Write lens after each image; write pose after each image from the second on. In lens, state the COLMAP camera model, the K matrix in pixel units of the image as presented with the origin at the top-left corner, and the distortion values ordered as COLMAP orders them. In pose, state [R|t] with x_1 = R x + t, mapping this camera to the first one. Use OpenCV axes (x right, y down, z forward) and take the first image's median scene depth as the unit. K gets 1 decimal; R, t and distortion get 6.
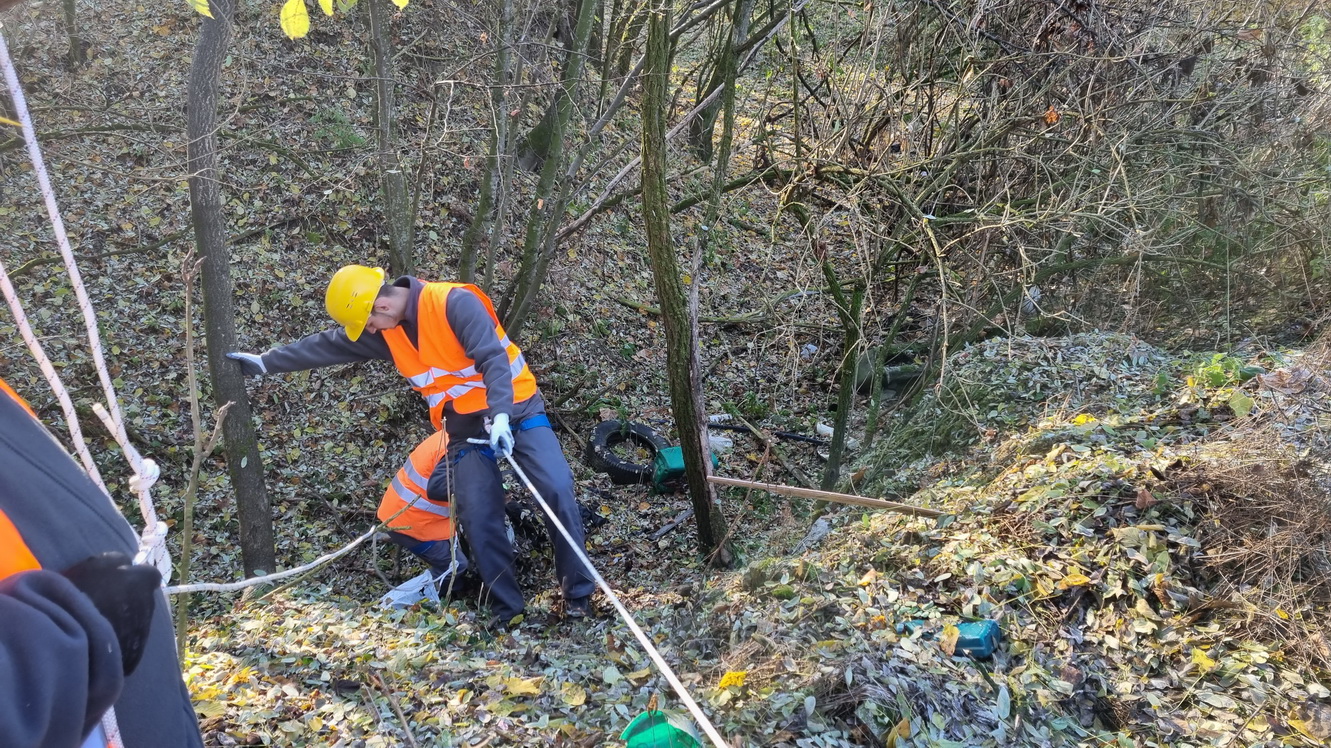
lens RADIAL K [[1023.8, 0, 652.1], [0, 1023.8, 375.7], [0, 0, 1]] dist [0.037782, 0.000074]
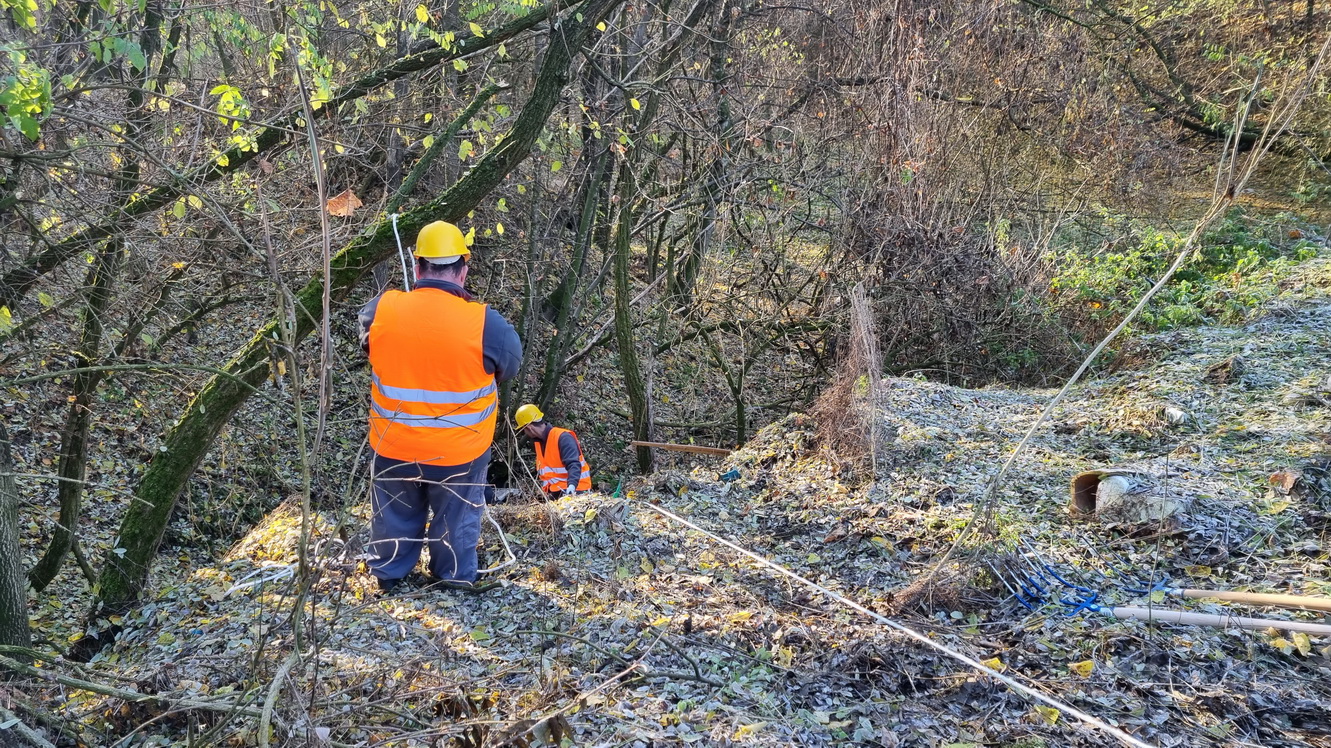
lens RADIAL K [[1023.8, 0, 672.3], [0, 1023.8, 375.7], [0, 0, 1]] dist [0.037782, 0.000074]
pose [[0.999914, -0.013072, 0.000413, 0.049623], [0.012962, 0.986277, -0.164588, 0.113692], [0.001744, 0.164579, 0.986362, -0.394255]]
